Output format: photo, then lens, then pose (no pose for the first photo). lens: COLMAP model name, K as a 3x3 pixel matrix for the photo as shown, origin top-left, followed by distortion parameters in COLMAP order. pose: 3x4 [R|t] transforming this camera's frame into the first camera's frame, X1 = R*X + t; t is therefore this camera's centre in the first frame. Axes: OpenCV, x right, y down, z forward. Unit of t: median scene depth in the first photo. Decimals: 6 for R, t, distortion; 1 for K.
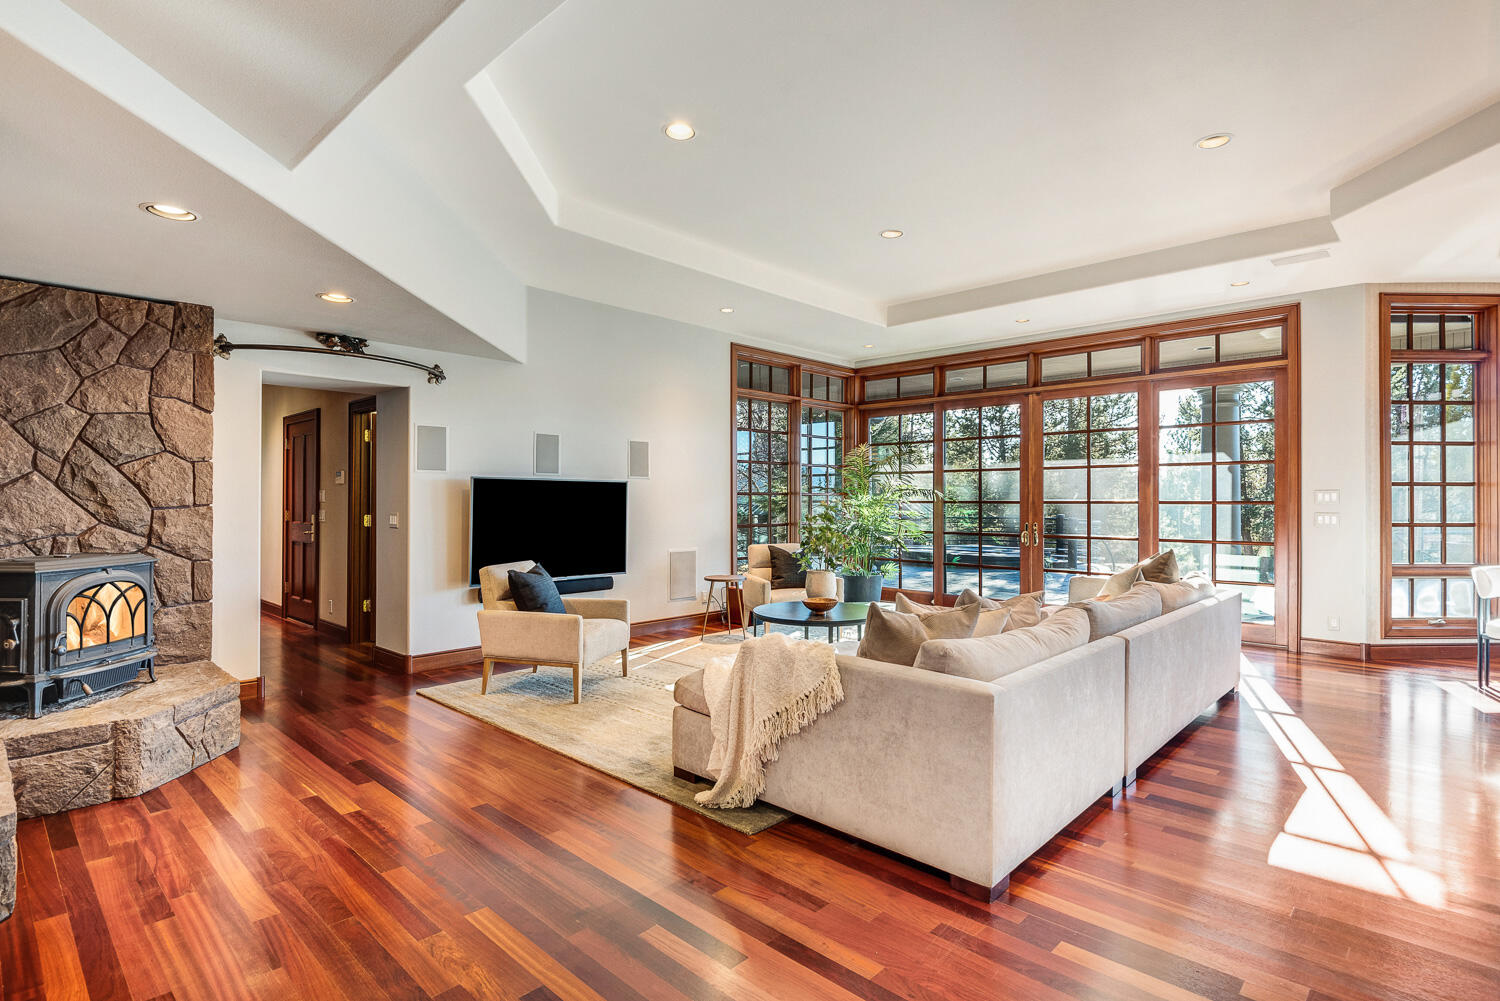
lens RADIAL K [[758.5, 0, 747.6], [0, 758.5, 493.4], [0, 0, 1]] dist [0.009210, -0.010807]
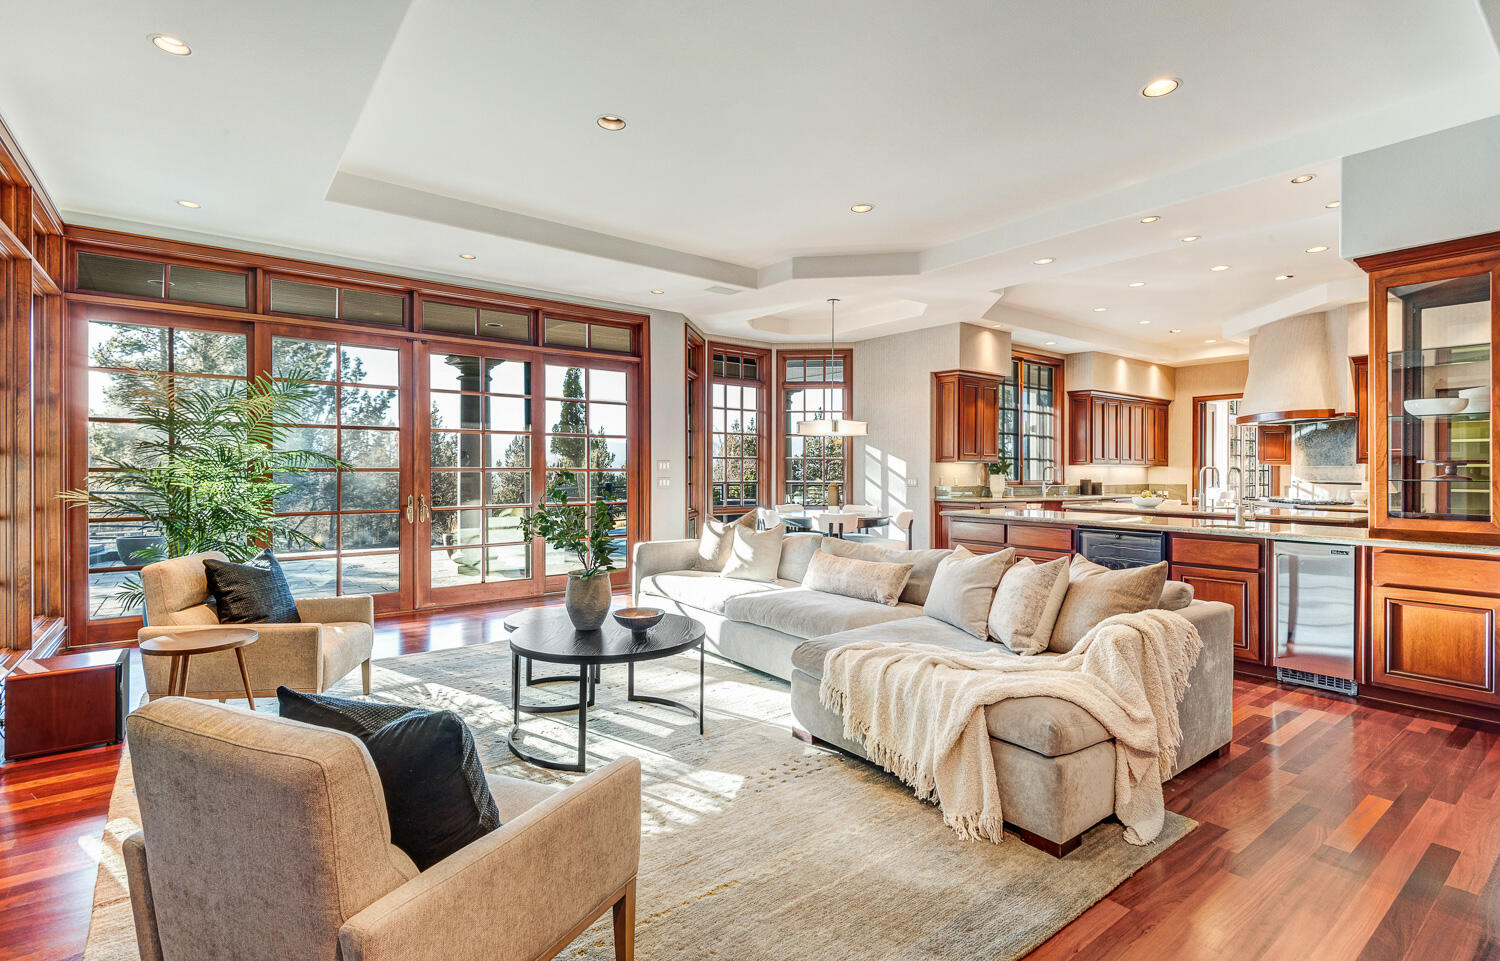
lens RADIAL K [[700.8, 0, 750.0], [0, 700.8, 480.5], [0, 0, 1]] dist [0.027649, 0.000021]
pose [[0.160080, -0.018415, 0.986932, -0.417802], [-0.018982, 0.999584, 0.021730, -0.002195], [-0.986922, -0.022213, 0.159664, 0.636162]]
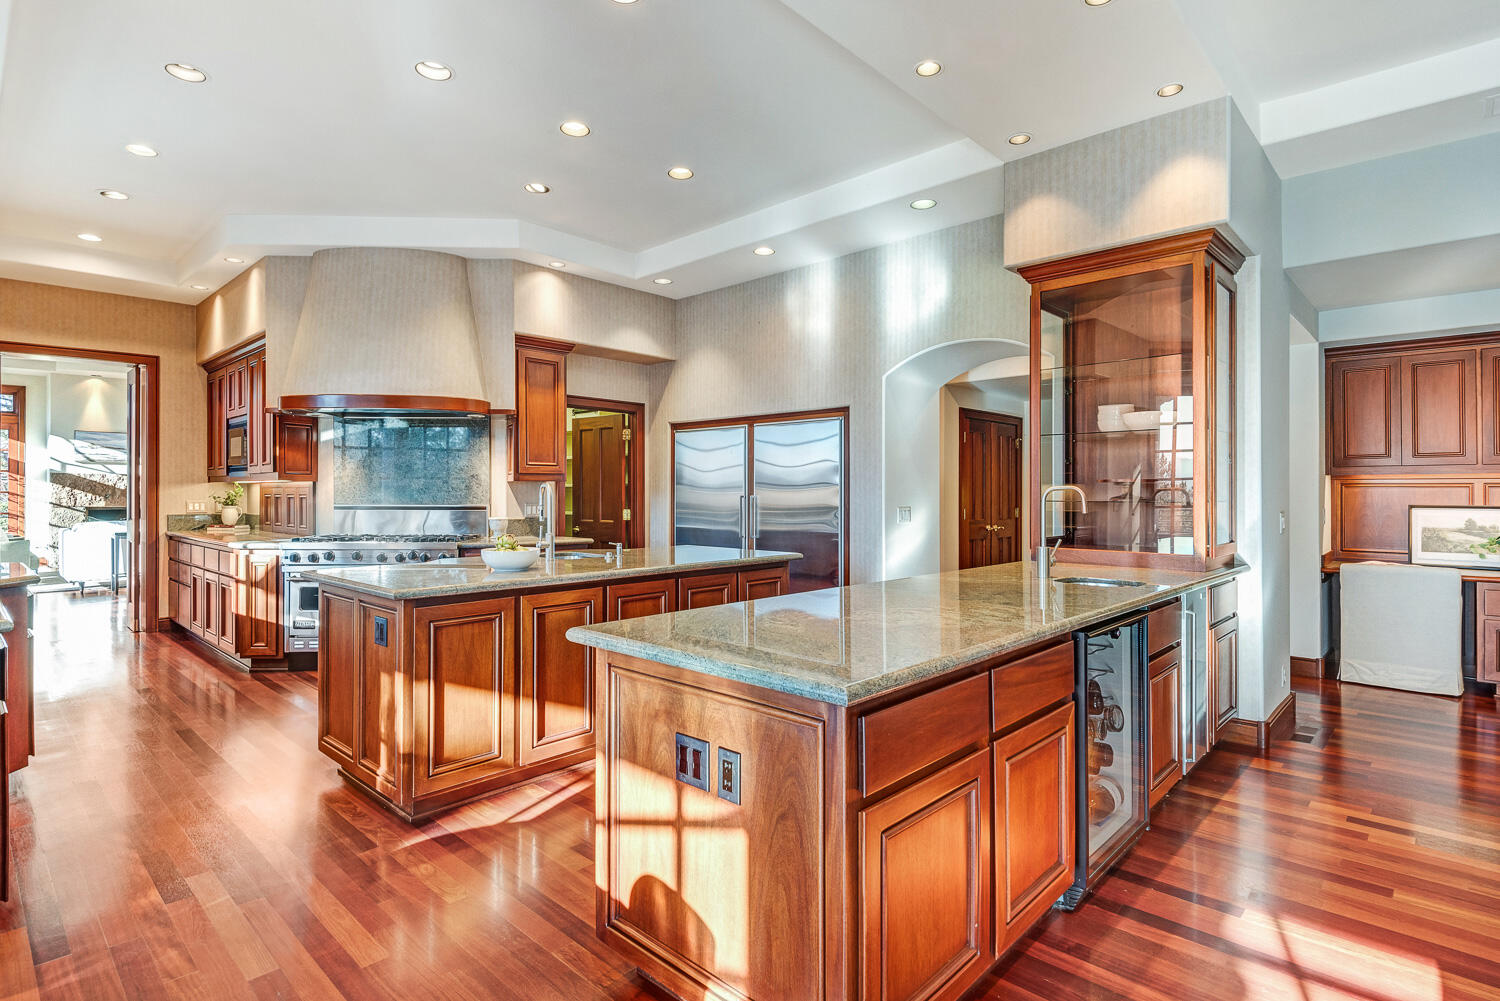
lens RADIAL K [[758.6, 0, 754.4], [0, 758.6, 503.5], [0, 0, 1]] dist [0.000803, -0.010065]
pose [[-0.999954, -0.008037, 0.005278, 0.589860], [-0.008067, 0.999951, -0.005730, 0.007404], [-0.005232, -0.005772, -0.999970, 0.748588]]
